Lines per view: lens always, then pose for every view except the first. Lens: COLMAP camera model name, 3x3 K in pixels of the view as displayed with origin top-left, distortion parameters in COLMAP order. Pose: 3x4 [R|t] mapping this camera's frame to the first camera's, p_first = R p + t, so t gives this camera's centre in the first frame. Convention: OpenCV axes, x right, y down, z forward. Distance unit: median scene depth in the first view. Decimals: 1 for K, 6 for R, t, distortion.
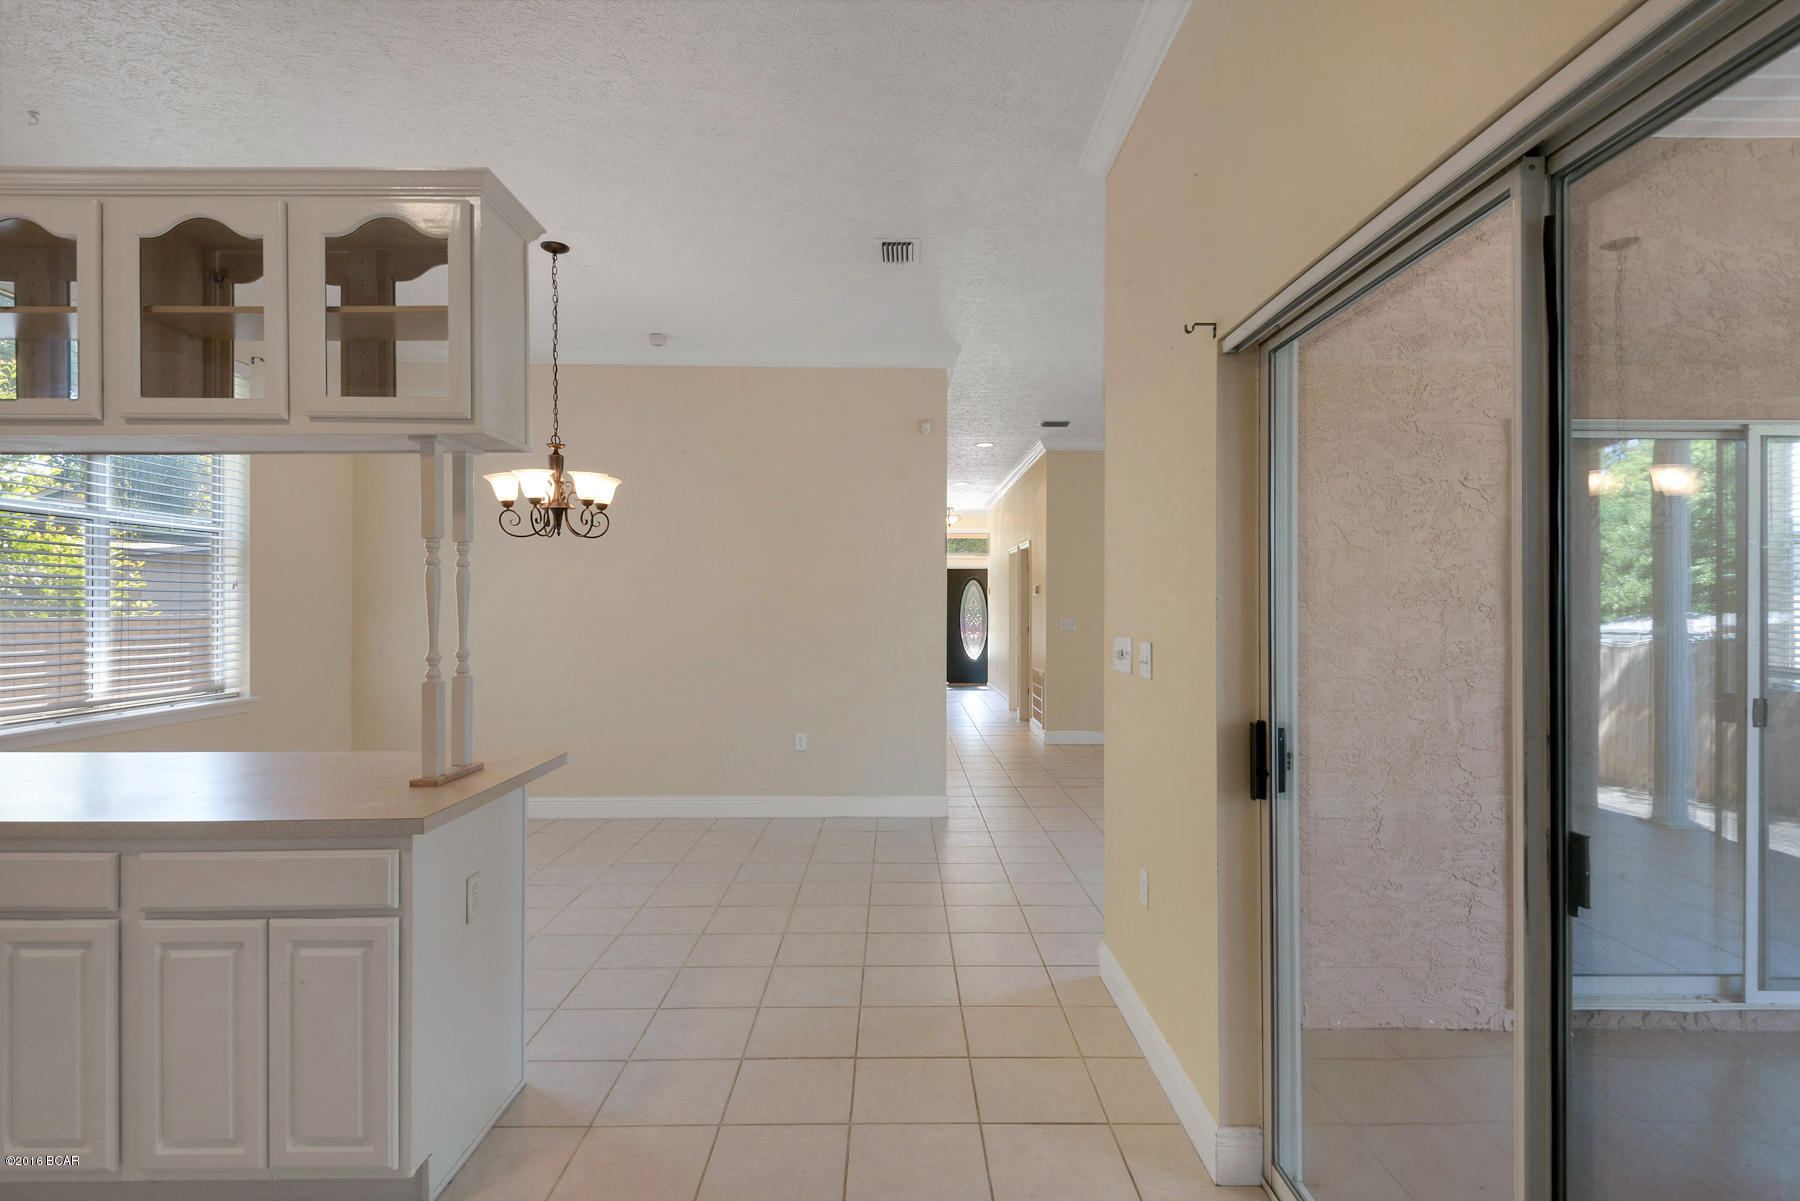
lens RADIAL K [[901.4, 0, 900.0], [0, 901.4, 600.5], [0, 0, 1]] dist [0.033146, -0.018302]
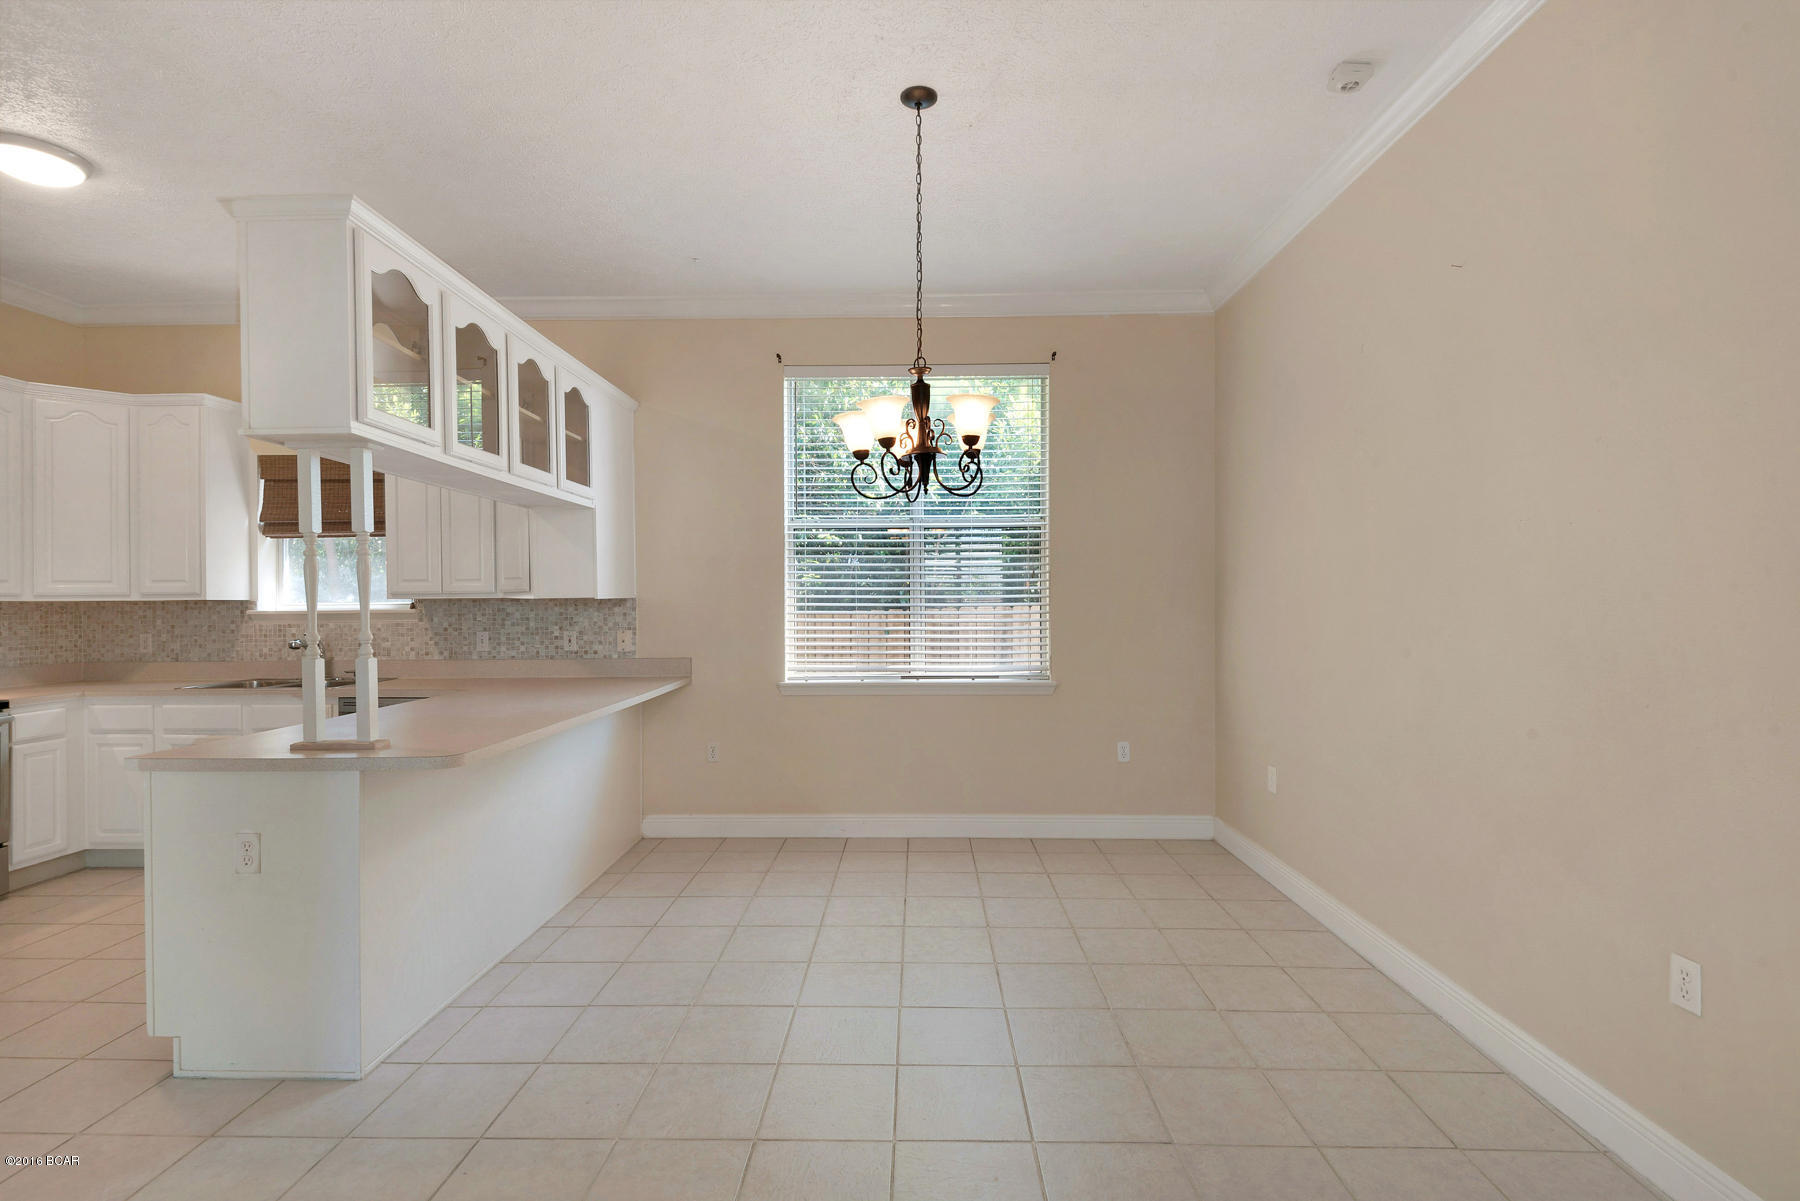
lens RADIAL K [[842.5, 0, 900.0], [0, 842.5, 600.5], [0, 0, 1]] dist [0.012850, -0.012783]
pose [[-0.019891, 0.002032, -0.999800, 0.214425], [0.009077, 0.999957, 0.001852, 0.008379], [0.999761, -0.009038, -0.019908, 0.710594]]
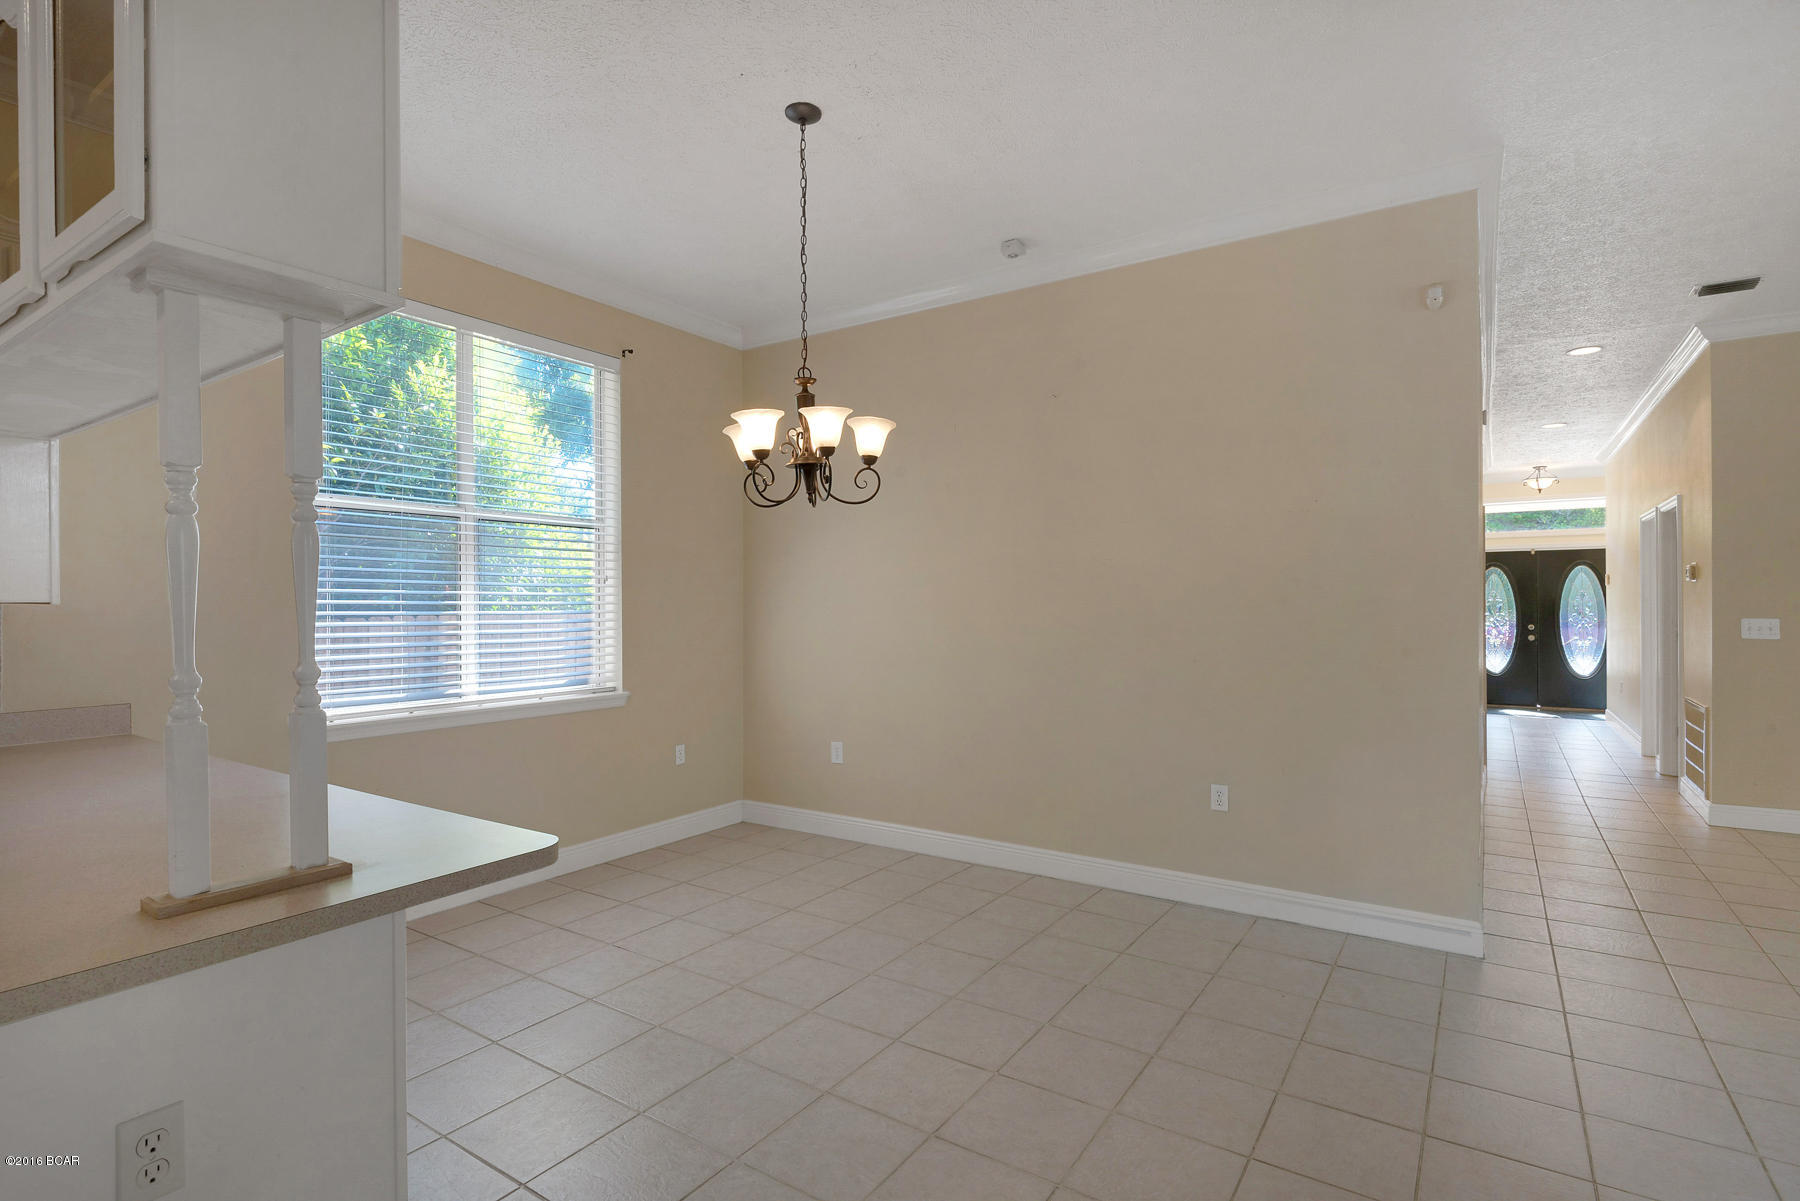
lens RADIAL K [[866.4, 0, 900.0], [0, 866.4, 600.5], [0, 0, 1]] dist [0.026907, -0.022575]
pose [[0.828164, -0.006274, -0.560451, 0.059234], [0.006747, 0.999976, -0.001224, 0.007450], [0.560445, -0.002767, 0.828187, 0.323449]]
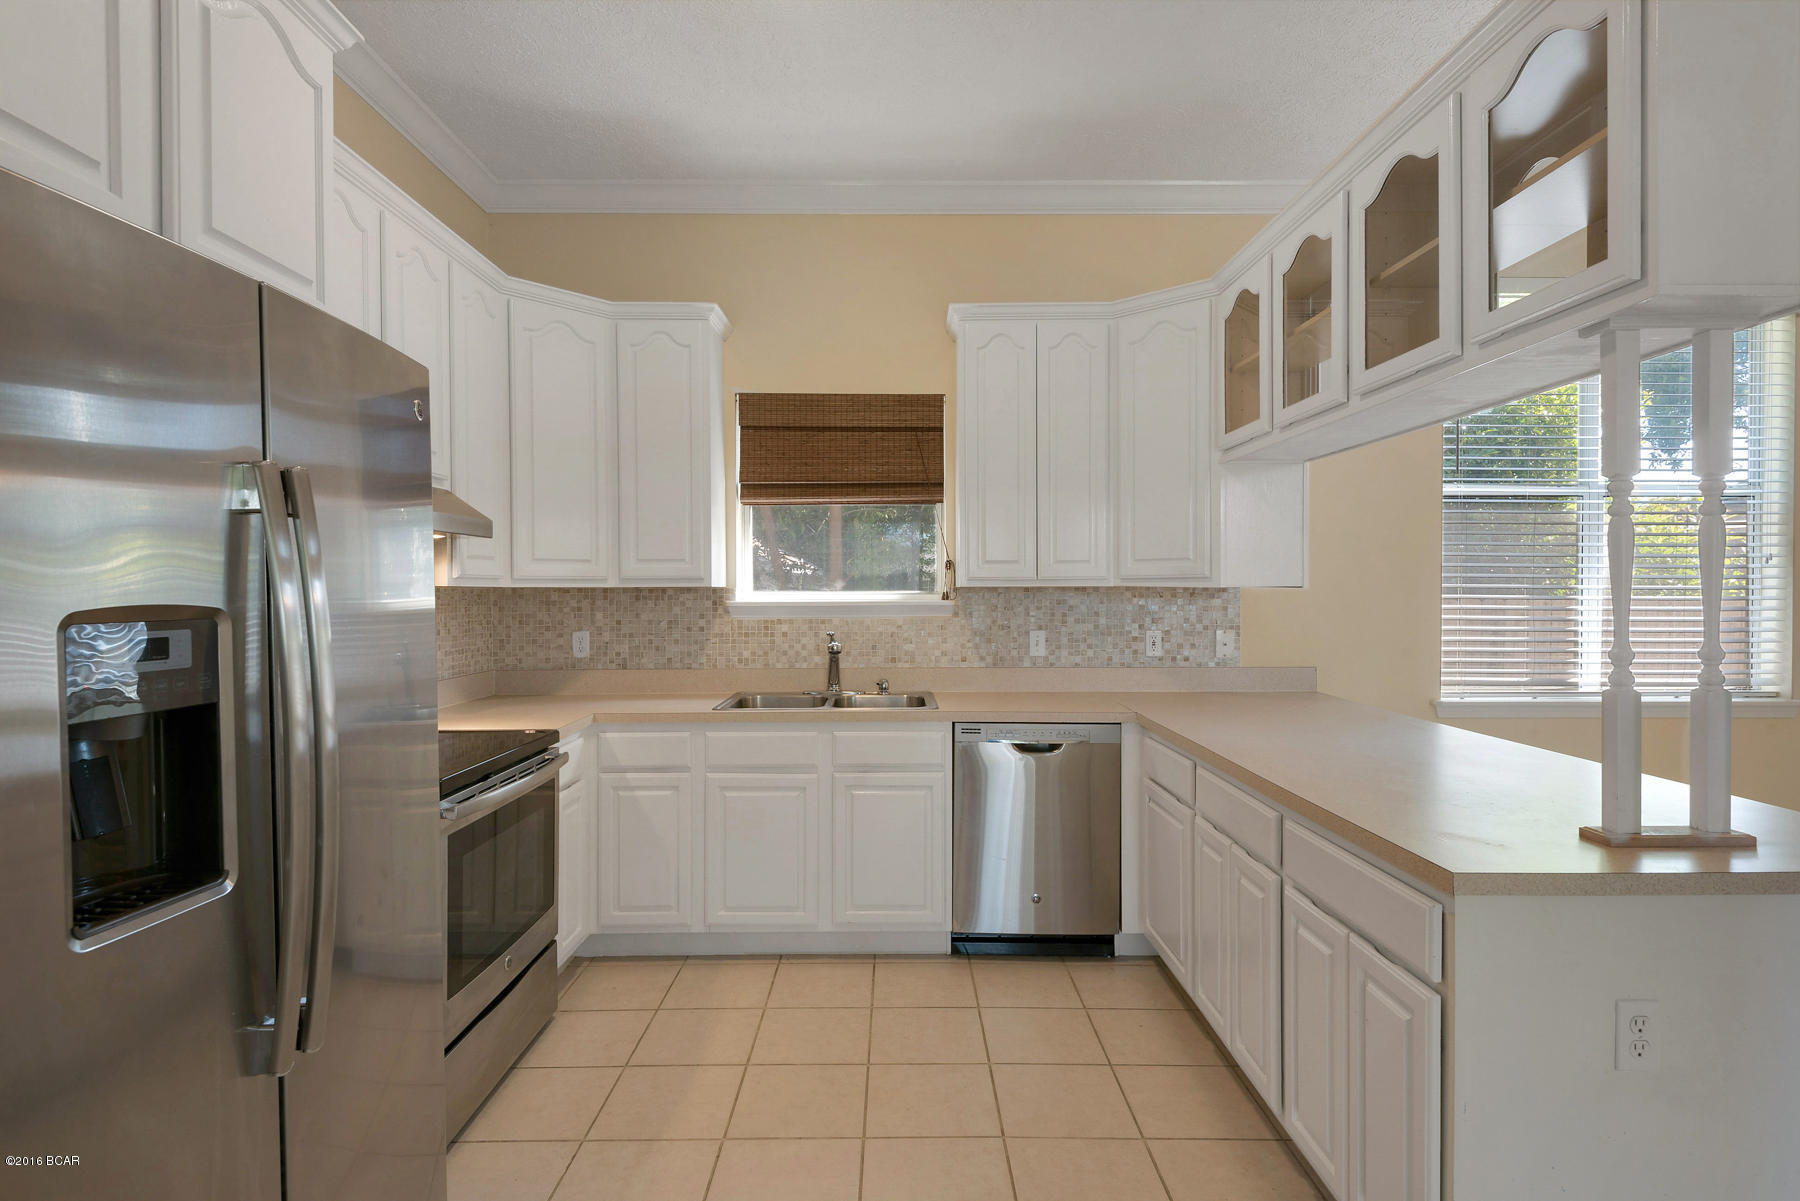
lens RADIAL K [[901.4, 0, 900.0], [0, 901.4, 600.5], [0, 0, 1]] dist [0.033146, -0.018302]
pose [[0.004963, 0.013216, -0.999900, 0.062839], [0.003796, 0.999905, 0.013235, 0.005376], [0.999980, -0.003861, 0.004912, 0.190408]]
